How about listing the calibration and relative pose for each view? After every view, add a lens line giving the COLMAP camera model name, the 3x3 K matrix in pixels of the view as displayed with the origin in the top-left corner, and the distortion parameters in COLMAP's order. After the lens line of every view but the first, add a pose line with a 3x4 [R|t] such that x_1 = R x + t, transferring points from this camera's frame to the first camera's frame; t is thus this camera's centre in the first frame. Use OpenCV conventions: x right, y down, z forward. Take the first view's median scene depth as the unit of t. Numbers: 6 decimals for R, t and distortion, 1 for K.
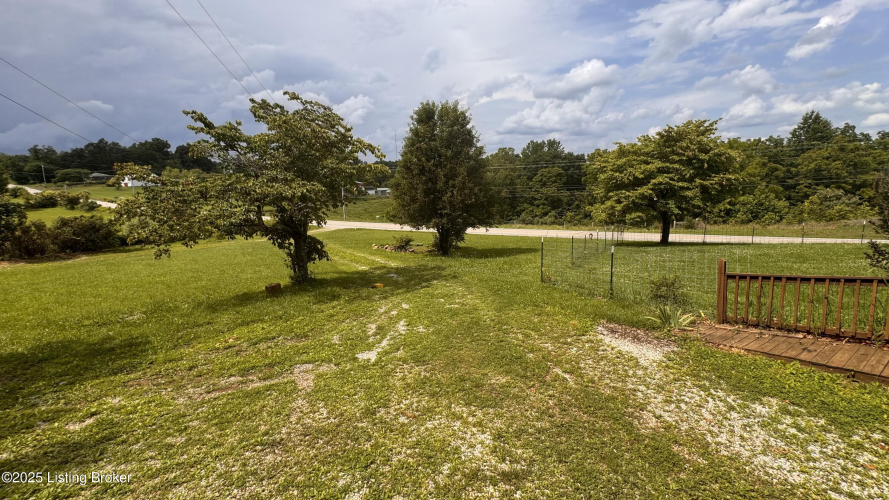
lens RADIAL K [[357.1, 0, 444.5], [0, 357.1, 250.0], [0, 0, 1]] dist [-0.001313, -0.000154]
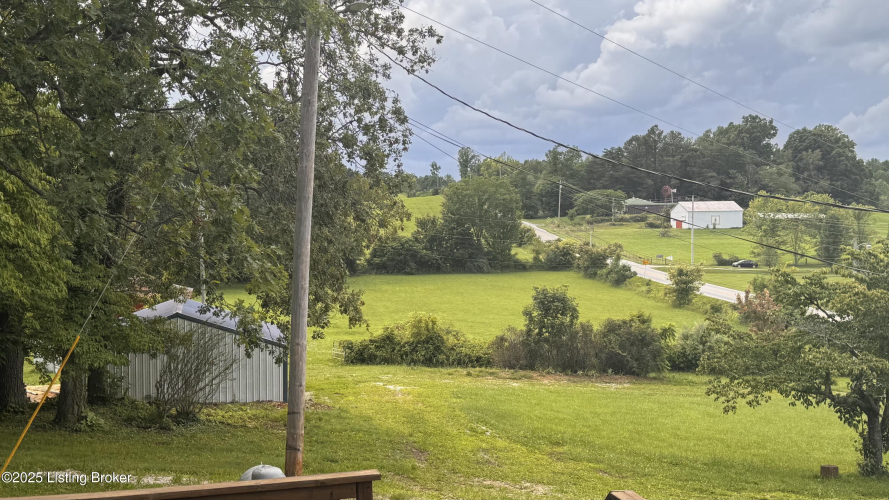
lens RADIAL K [[1068.3, 0, 440.0], [0, 1068.3, 265.3], [0, 0, 1]] dist [0.086176, -0.048519]
pose [[0.591084, 0.057374, -0.804567, 0.060953], [-0.172341, 0.983417, -0.056485, -0.004033], [0.787984, 0.172047, 0.591169, -0.080317]]
